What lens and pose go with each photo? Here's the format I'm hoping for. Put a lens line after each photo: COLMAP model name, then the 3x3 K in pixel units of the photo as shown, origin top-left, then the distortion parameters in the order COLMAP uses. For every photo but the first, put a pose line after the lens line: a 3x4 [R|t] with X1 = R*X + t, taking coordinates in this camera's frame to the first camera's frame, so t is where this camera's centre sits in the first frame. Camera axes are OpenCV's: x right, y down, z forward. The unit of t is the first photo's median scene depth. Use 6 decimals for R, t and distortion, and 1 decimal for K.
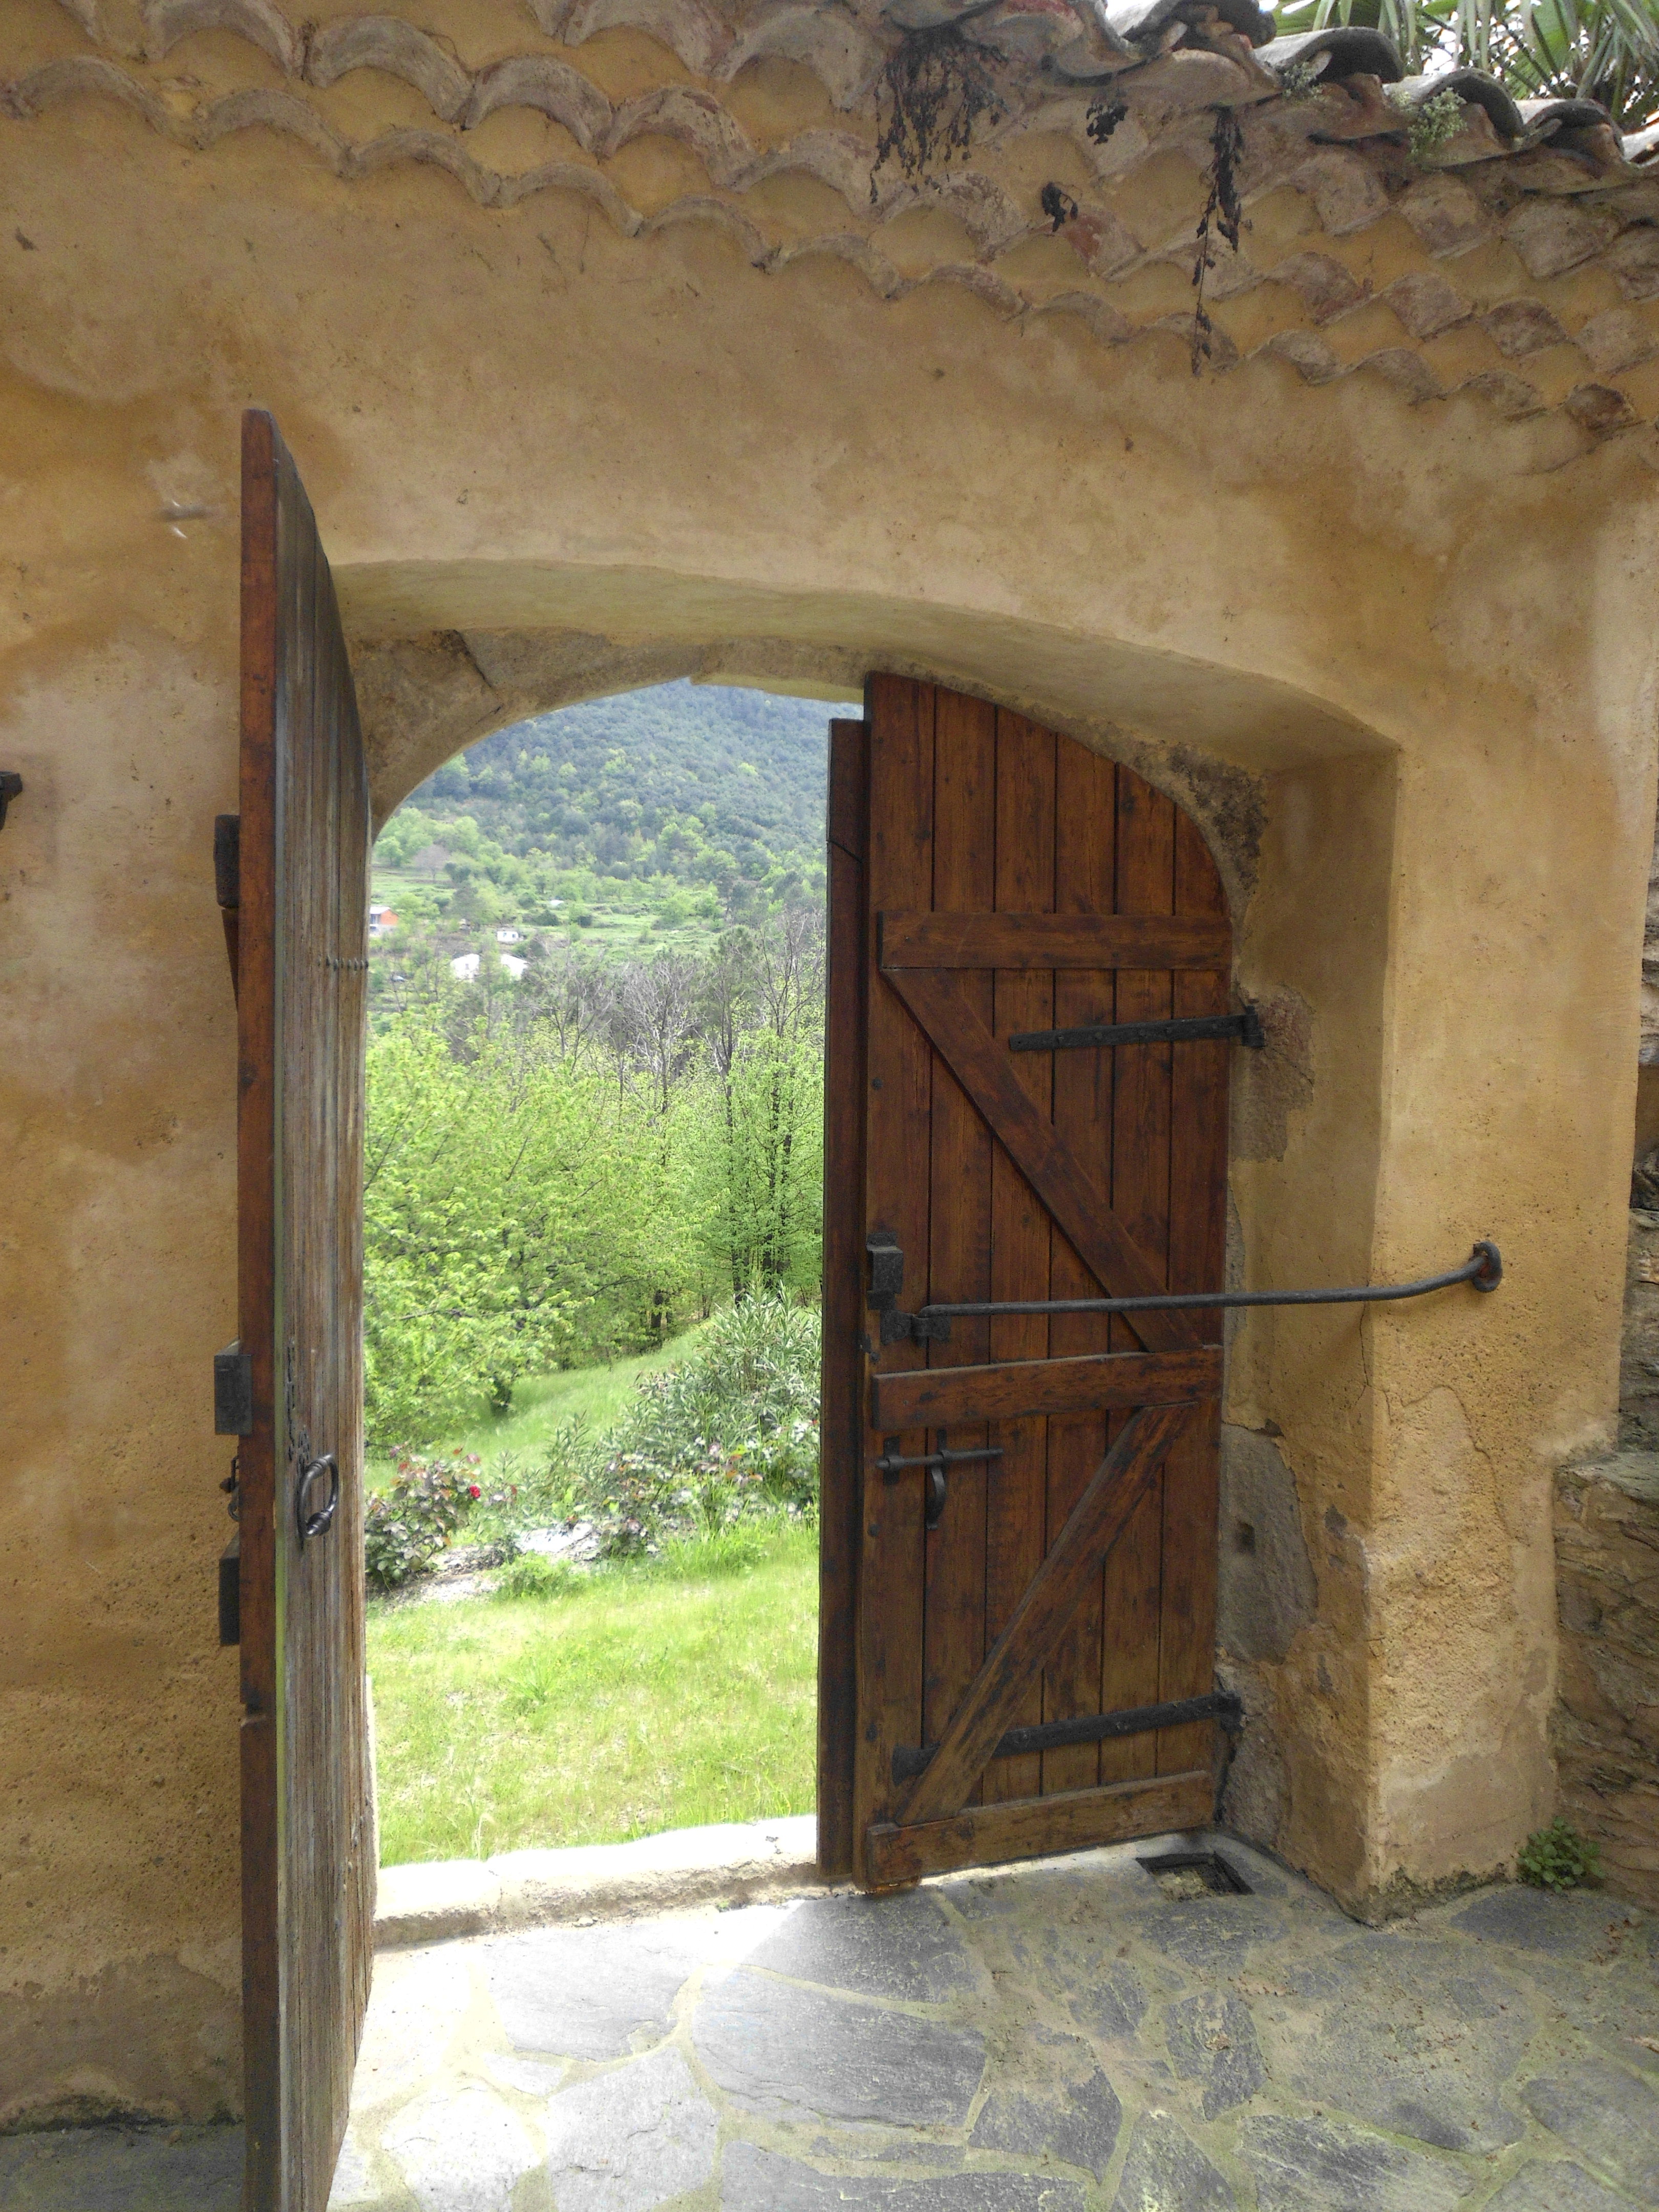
lens RADIAL K [[1621.1, 0, 826.0], [0, 1621.1, 1154.2], [0, 0, 1]] dist [-0.037663, 0.003271]
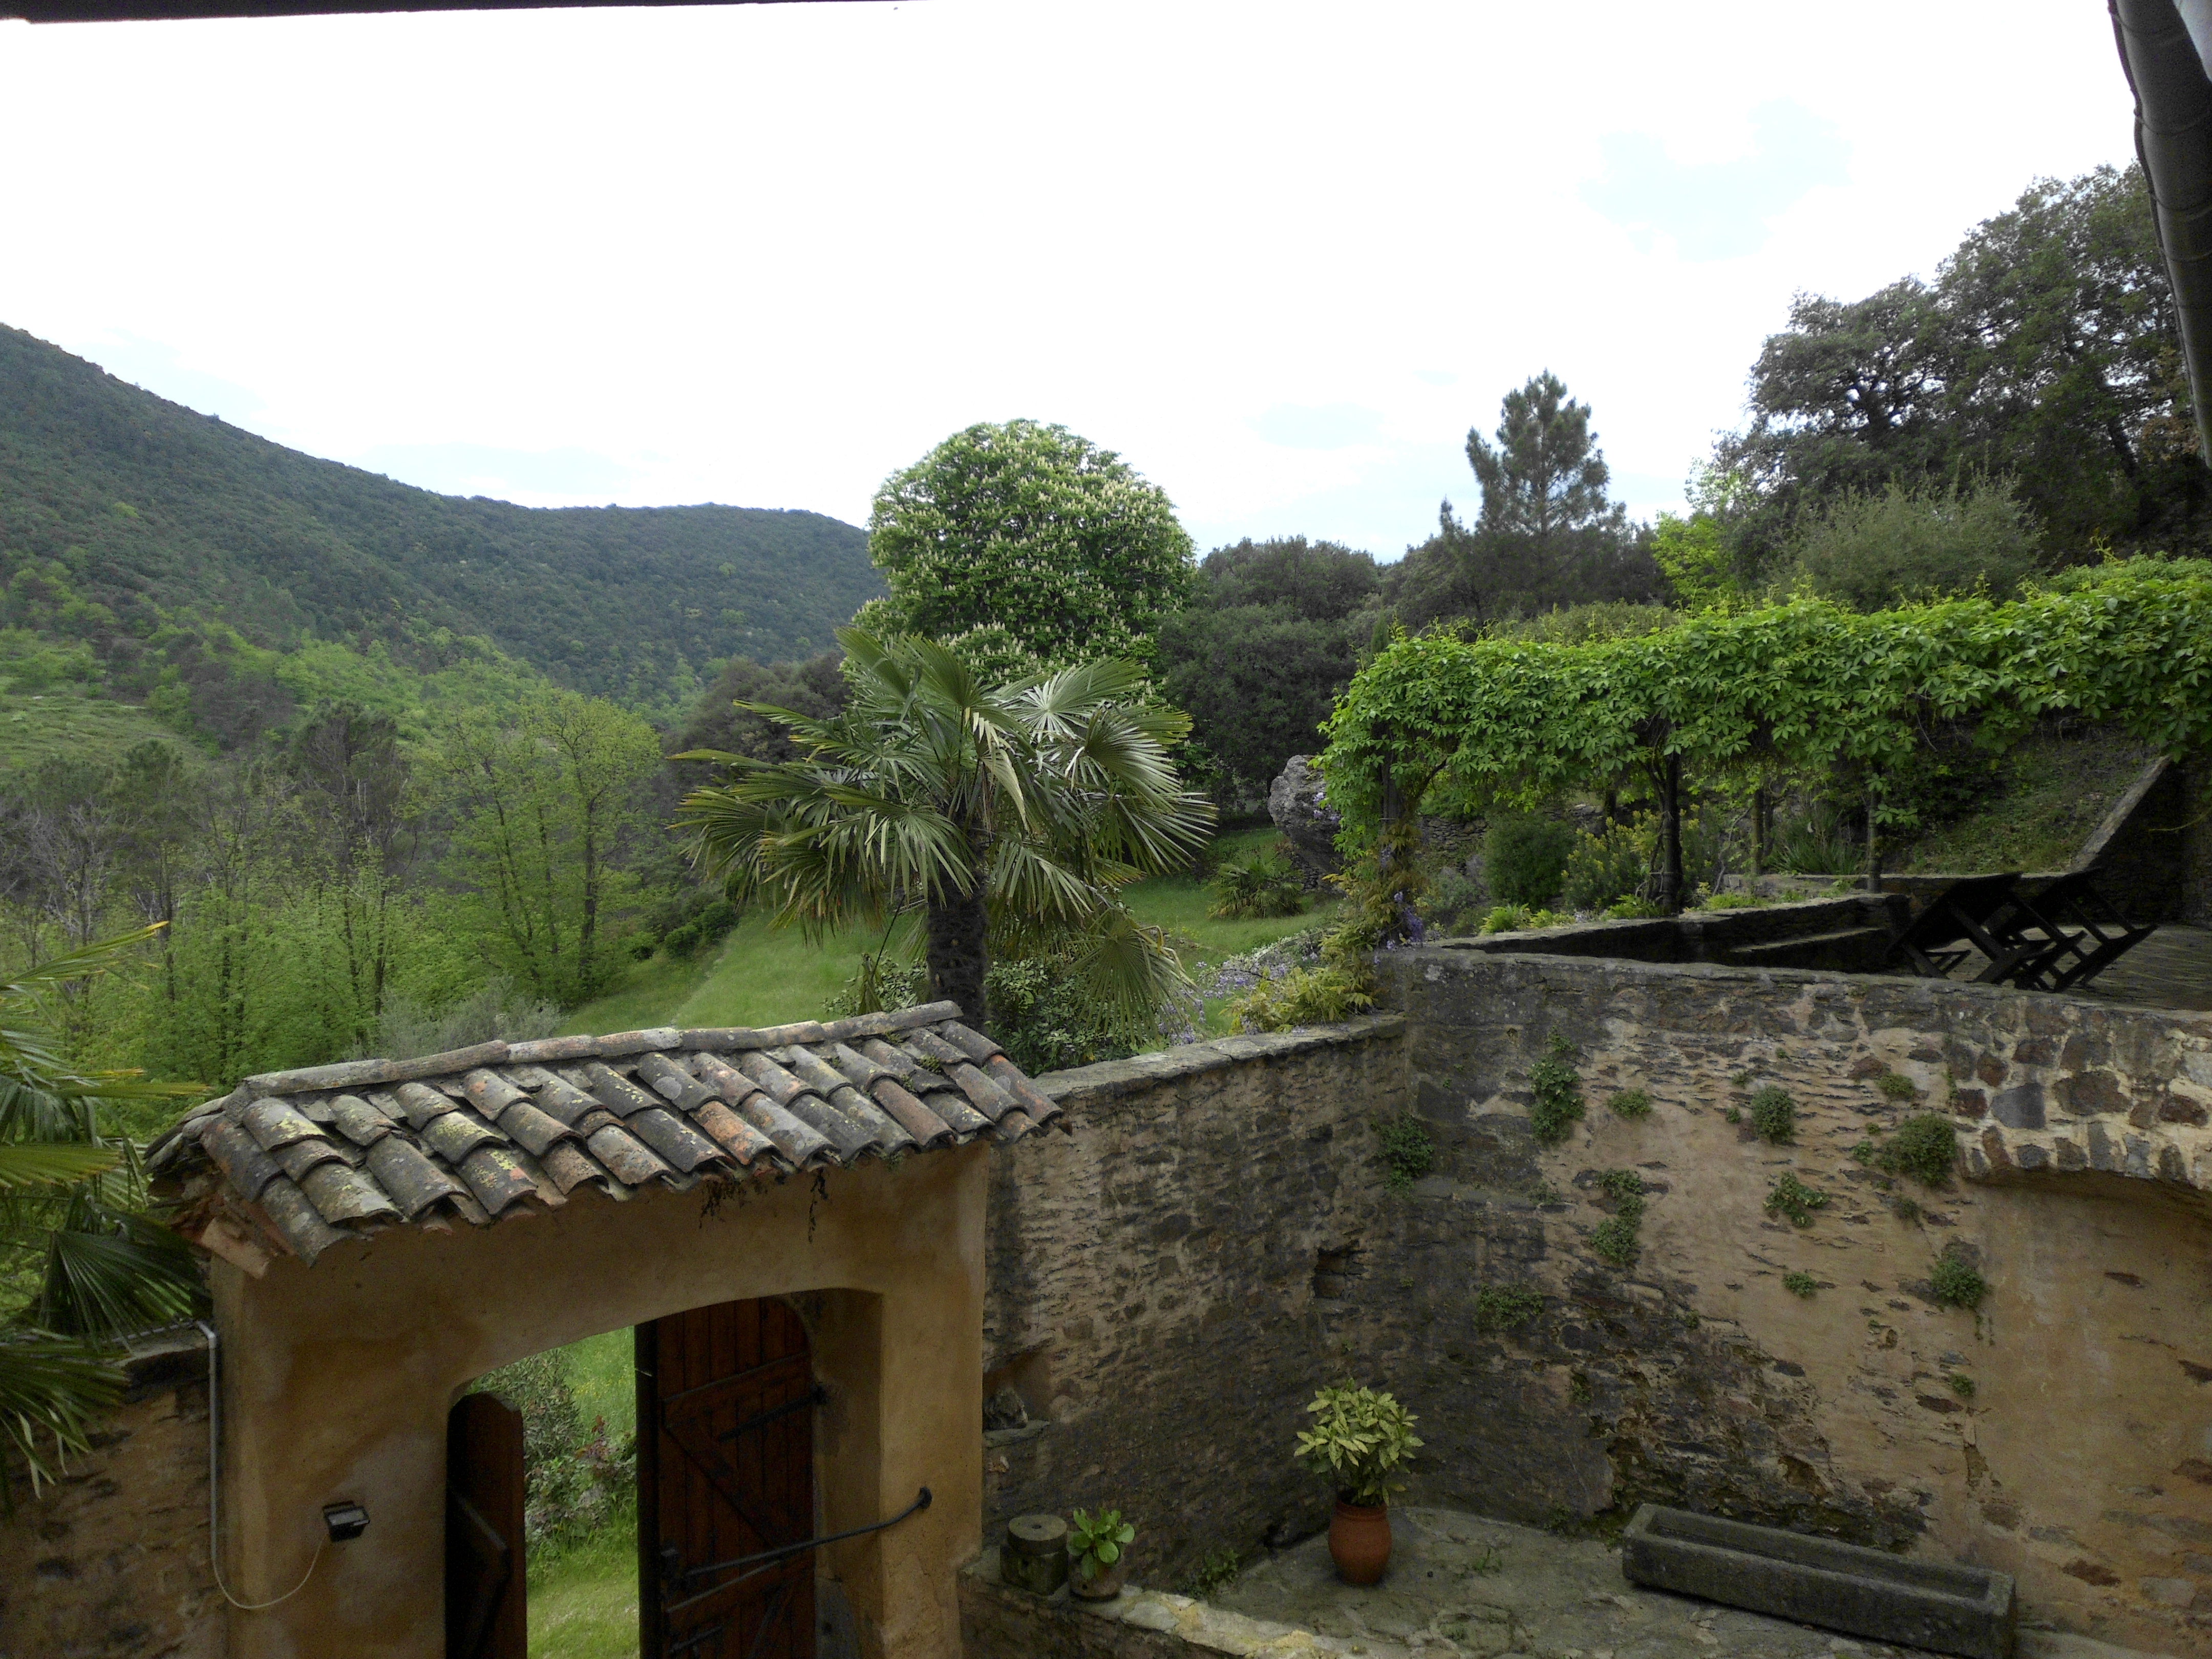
lens RADIAL K [[1621.1, 0, 1106.0], [0, 1621.1, 829.5], [0, 0, 1]] dist [-0.037663, 0.003271]
pose [[0.875749, -0.016483, 0.482486, -0.436193], [0.041358, 0.998304, -0.040965, -0.730693], [-0.480993, 0.055830, 0.874945, -1.131906]]
